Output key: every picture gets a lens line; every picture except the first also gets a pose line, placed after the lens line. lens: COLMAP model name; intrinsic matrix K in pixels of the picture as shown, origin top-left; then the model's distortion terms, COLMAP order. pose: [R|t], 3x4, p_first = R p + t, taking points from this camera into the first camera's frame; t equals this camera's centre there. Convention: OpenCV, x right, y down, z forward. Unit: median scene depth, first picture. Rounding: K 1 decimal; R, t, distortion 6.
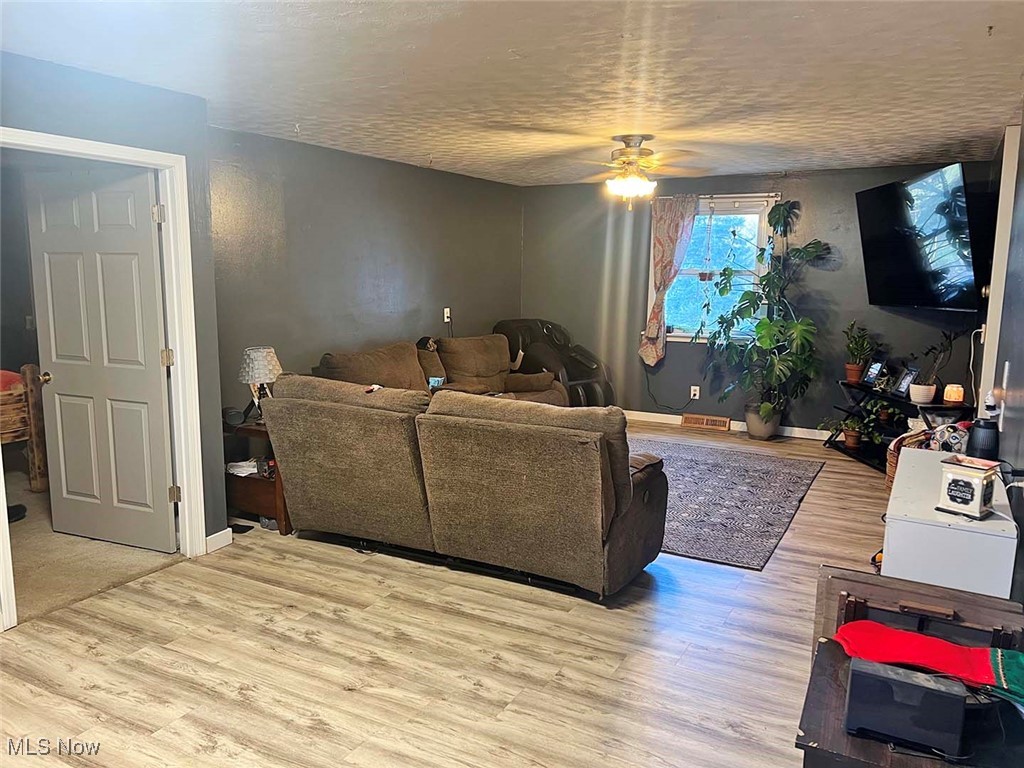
lens RADIAL K [[786.2, 0, 512.0], [0, 786.2, 384.0], [0, 0, 1]] dist [0.067532, -0.071658]
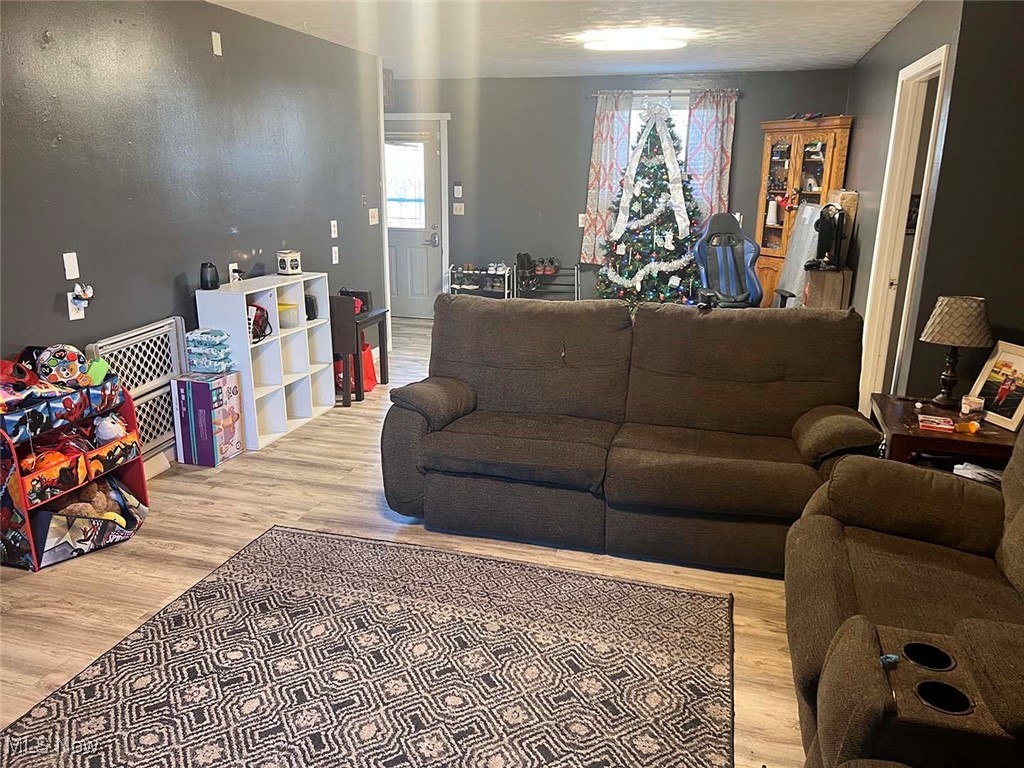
lens RADIAL K [[786.2, 0, 512.0], [0, 786.2, 384.0], [0, 0, 1]] dist [0.067532, -0.071658]
pose [[-0.980029, 0.035588, -0.195646, 0.201571], [-0.054737, 0.897571, 0.437458, -0.252844], [0.191174, 0.439430, -0.877698, 1.534393]]
